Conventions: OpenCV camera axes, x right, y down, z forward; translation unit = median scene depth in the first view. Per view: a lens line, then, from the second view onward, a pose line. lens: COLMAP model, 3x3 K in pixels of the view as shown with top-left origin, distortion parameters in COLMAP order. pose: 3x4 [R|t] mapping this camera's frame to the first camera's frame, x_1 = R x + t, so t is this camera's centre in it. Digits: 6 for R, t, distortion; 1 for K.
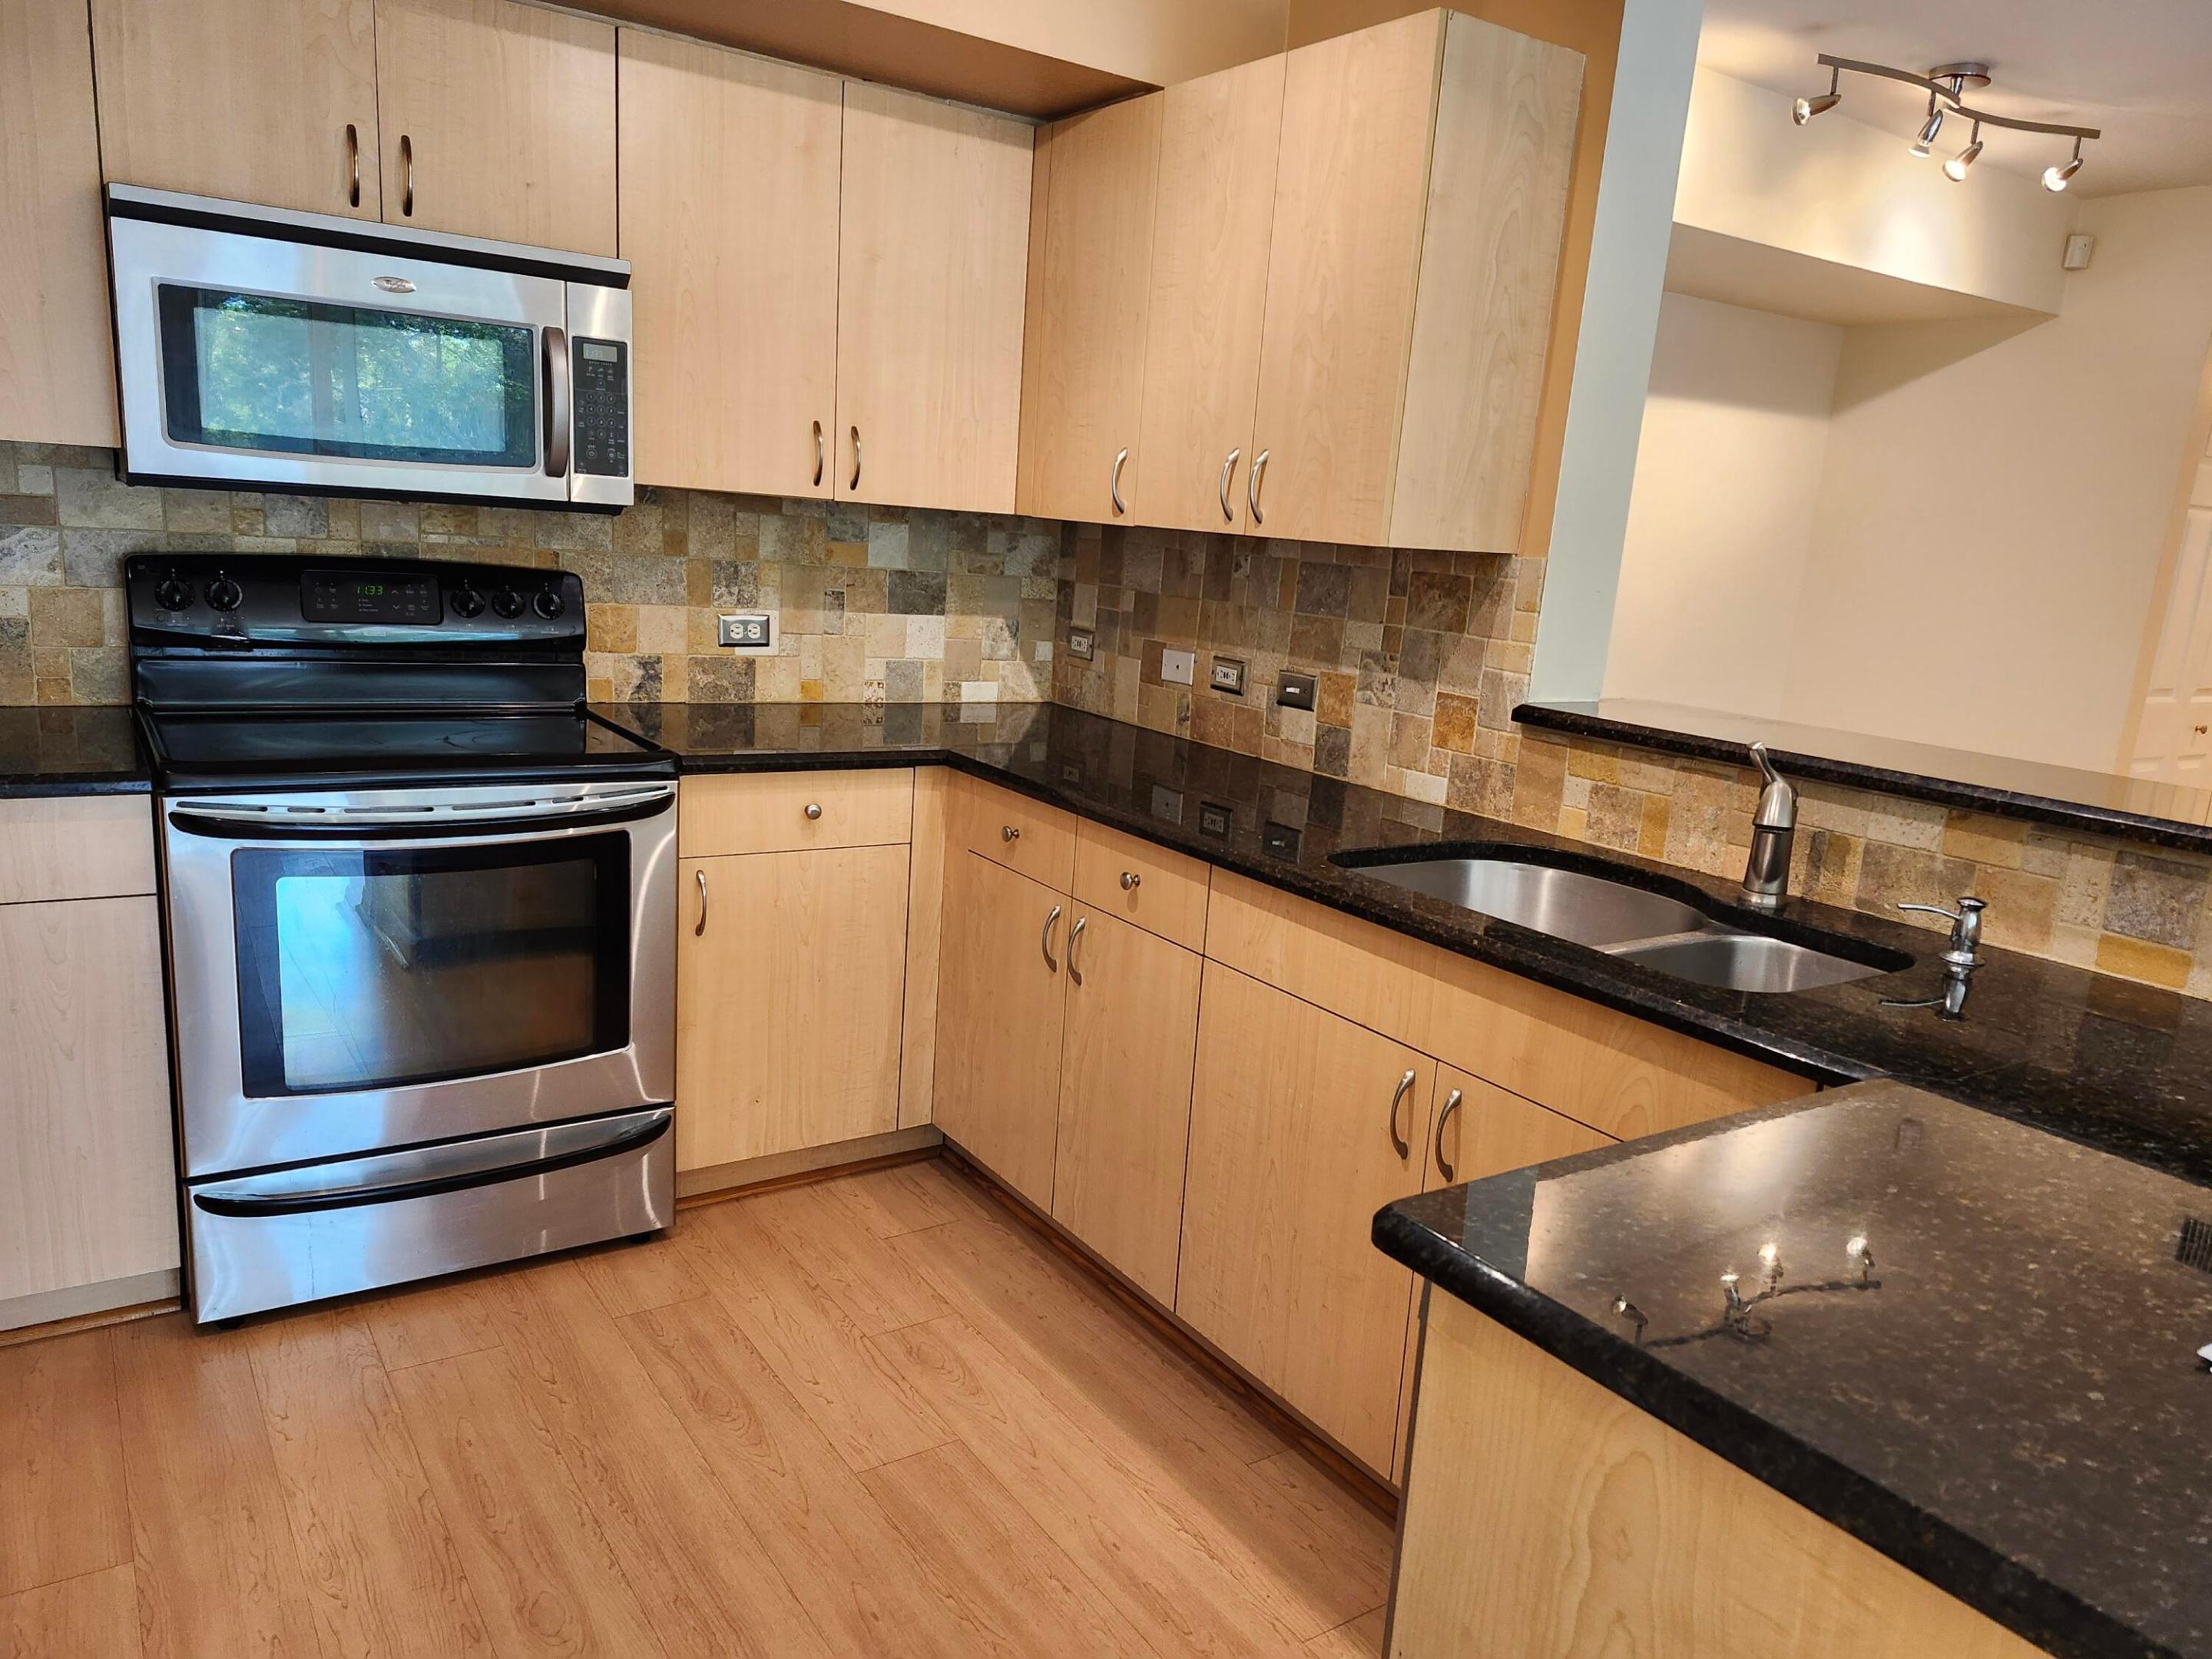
lens RADIAL K [[1552.7, 0, 1101.6], [0, 1552.7, 833.8], [0, 0, 1]] dist [0.126996, -0.169799]
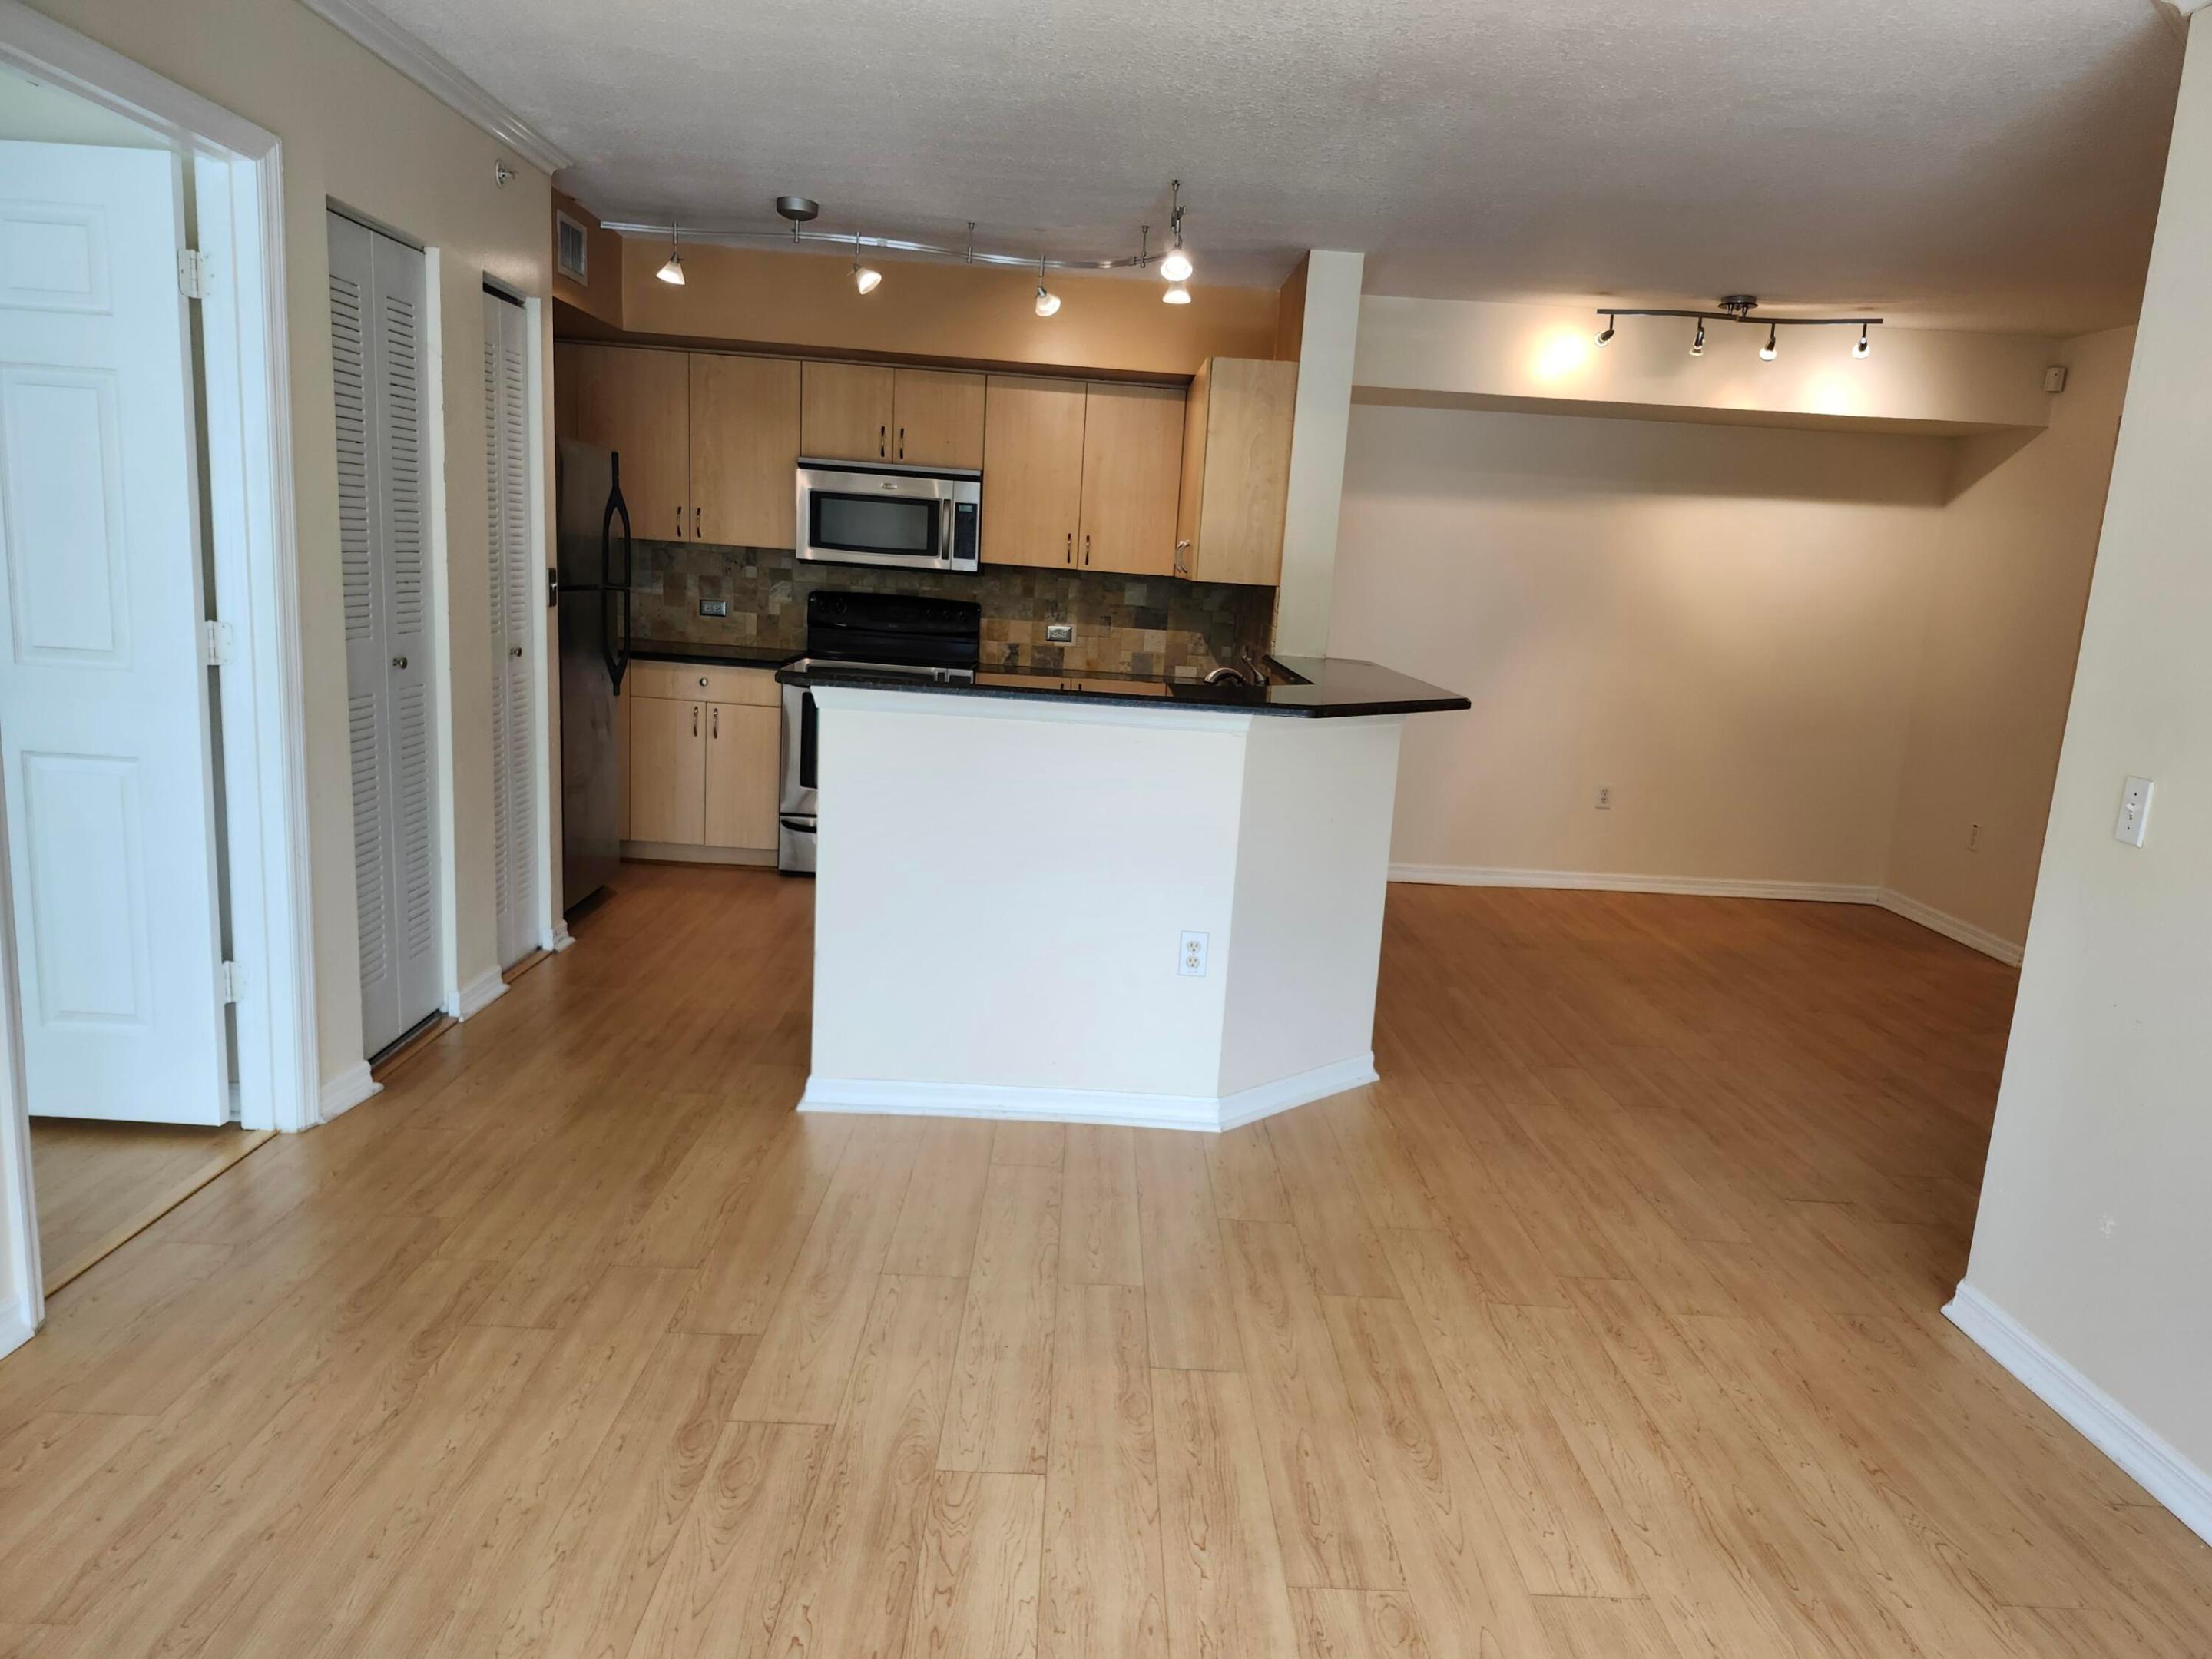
lens RADIAL K [[1552.7, 0, 1101.6], [0, 1552.7, 833.8], [0, 0, 1]] dist [0.126996, -0.169799]
pose [[0.830625, 0.080685, -0.550955, 1.010405], [-0.119893, 0.992154, -0.035455, 0.207236], [0.543771, 0.095505, 0.833782, -0.690595]]
